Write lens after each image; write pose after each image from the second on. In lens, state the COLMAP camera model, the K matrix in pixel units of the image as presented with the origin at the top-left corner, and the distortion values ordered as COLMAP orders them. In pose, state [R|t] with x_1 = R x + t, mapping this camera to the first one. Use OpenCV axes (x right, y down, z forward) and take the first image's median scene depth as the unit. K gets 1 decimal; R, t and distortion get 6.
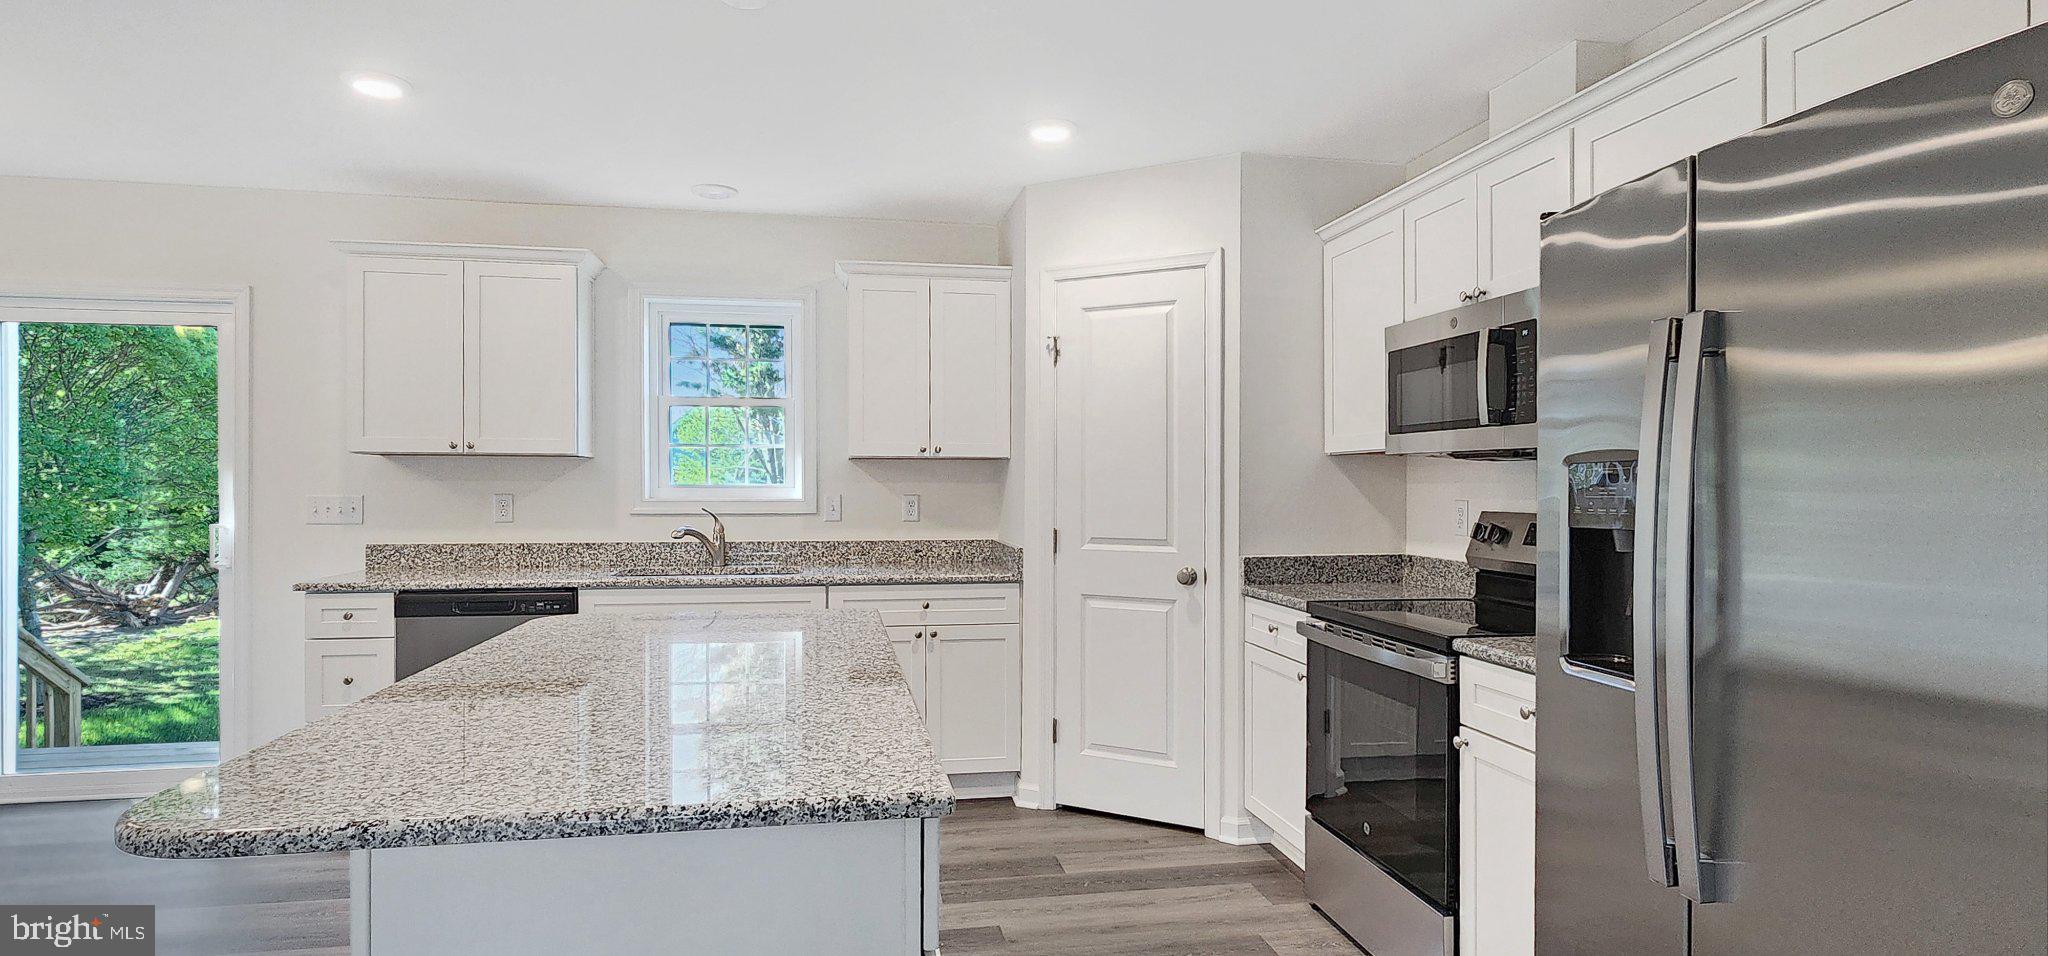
lens RADIAL K [[1060.2, 0, 1024.0], [0, 1060.2, 478.0], [0, 0, 1]] dist [-0.001468, -0.000043]
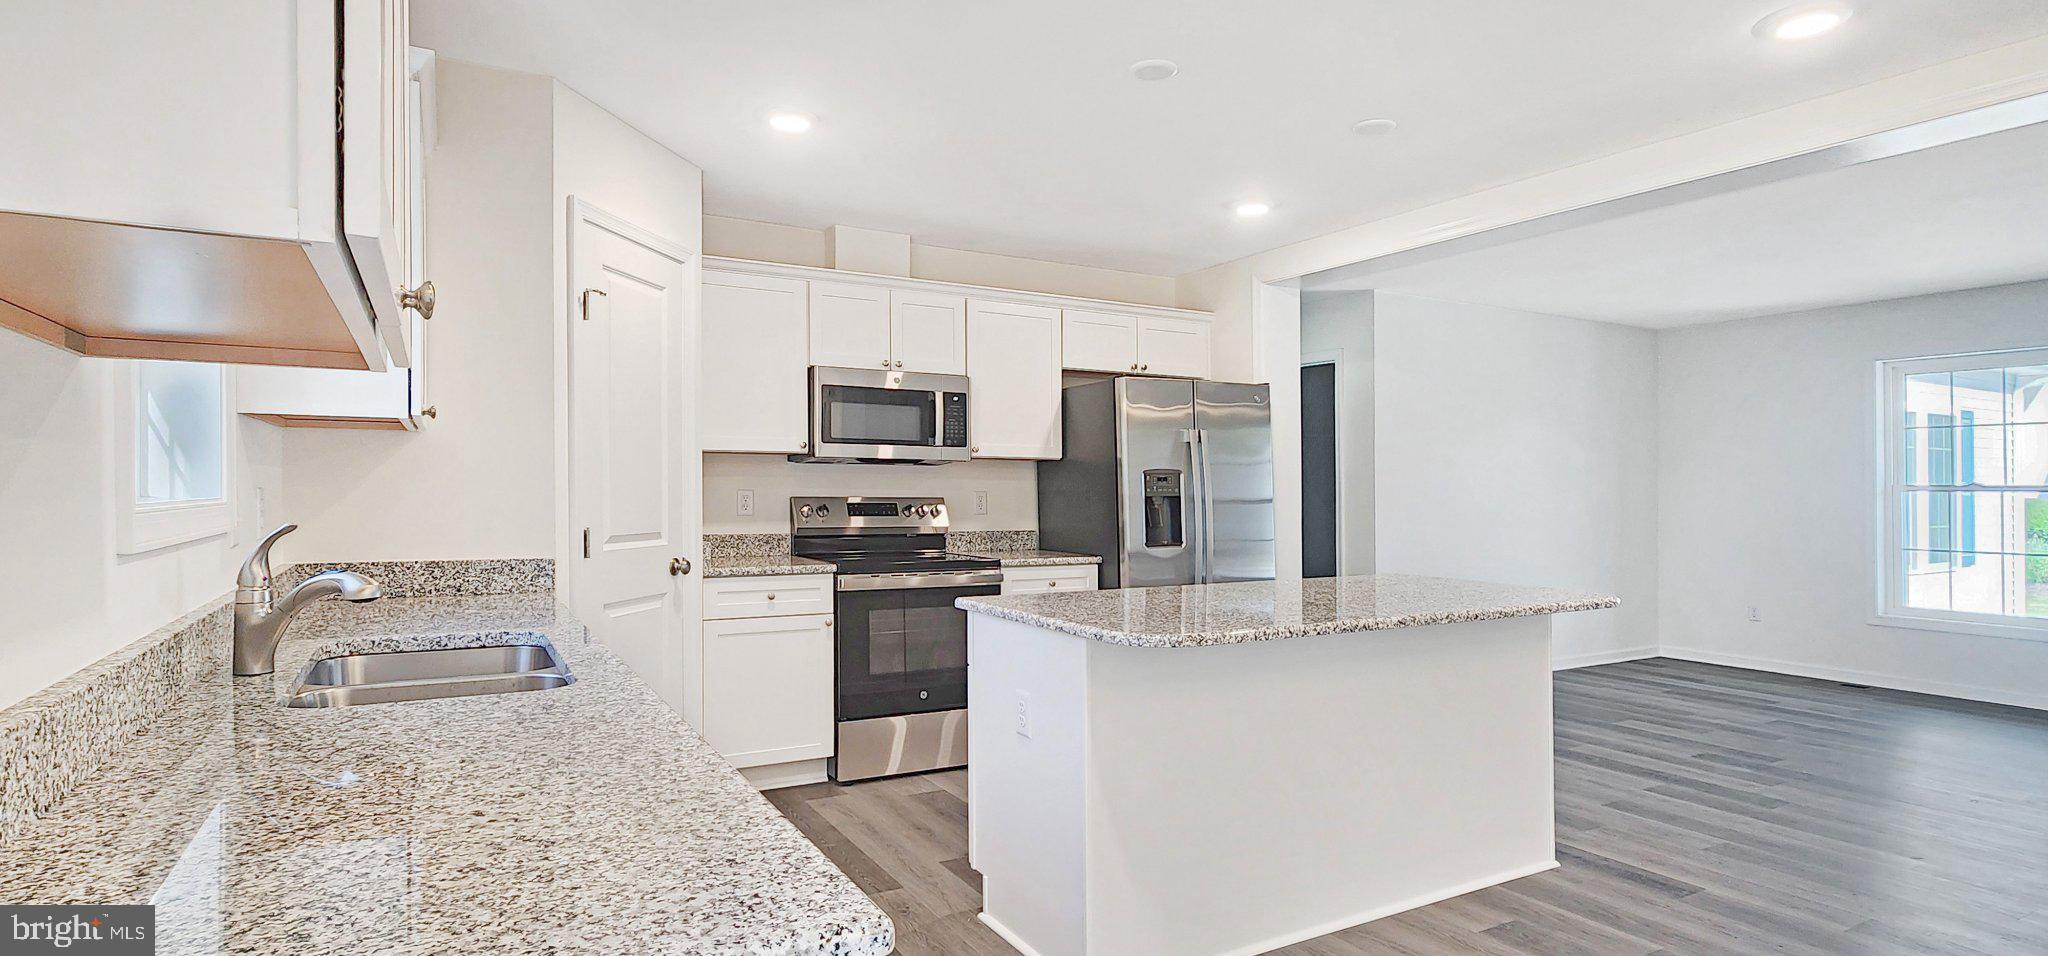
lens RADIAL K [[1020.2, 0, 1015.3], [0, 1020.2, 477.5], [0, 0, 1]] dist [-0.001608, -0.001246]
pose [[-0.327840, 0.006912, 0.944708, -0.807224], [-0.012004, 0.999862, -0.011481, 0.014141], [-0.944657, -0.015104, -0.327711, 0.949710]]
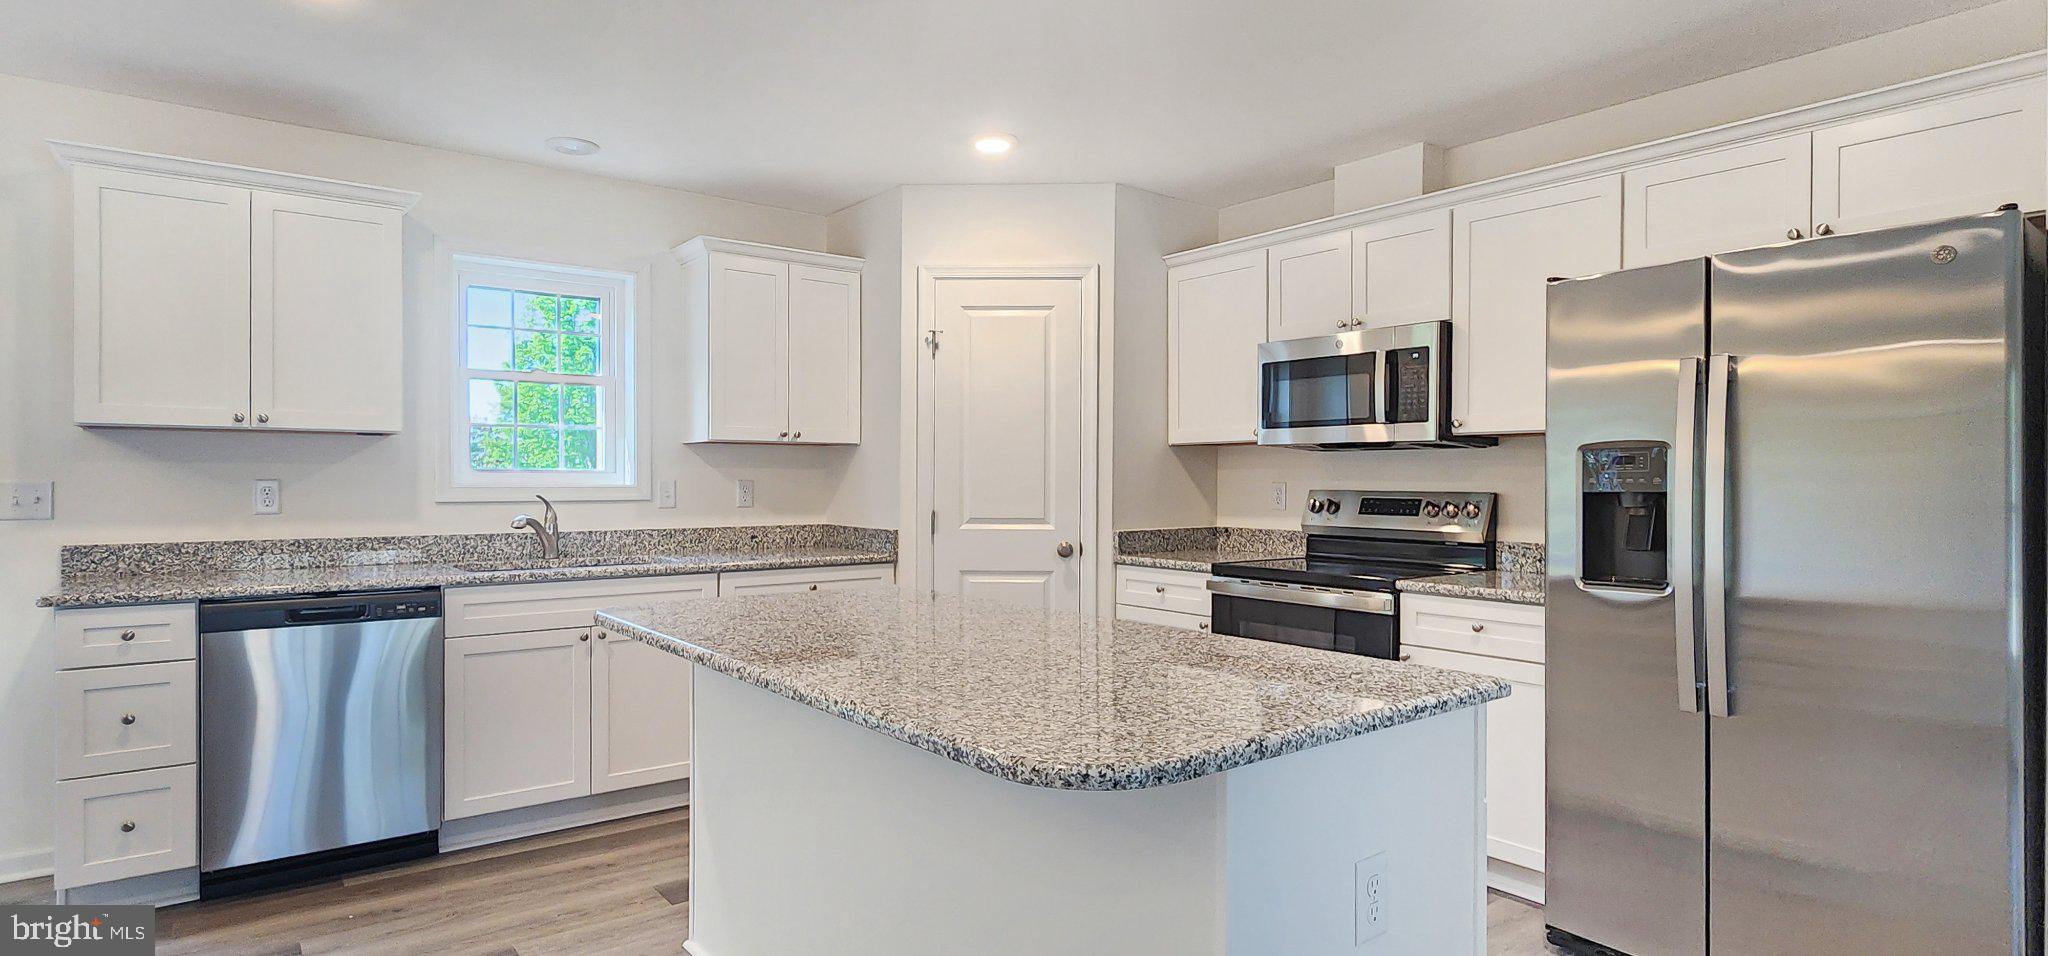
lens RADIAL K [[1042.2, 0, 1024.0], [0, 1042.2, 478.0], [0, 0, 1]] dist [-0.001508, -0.000507]
pose [[0.887097, -0.000022, 0.461583, -0.374943], [-0.002920, 0.999980, 0.005659, 0.008747], [-0.461574, -0.006368, 0.887079, 0.027540]]
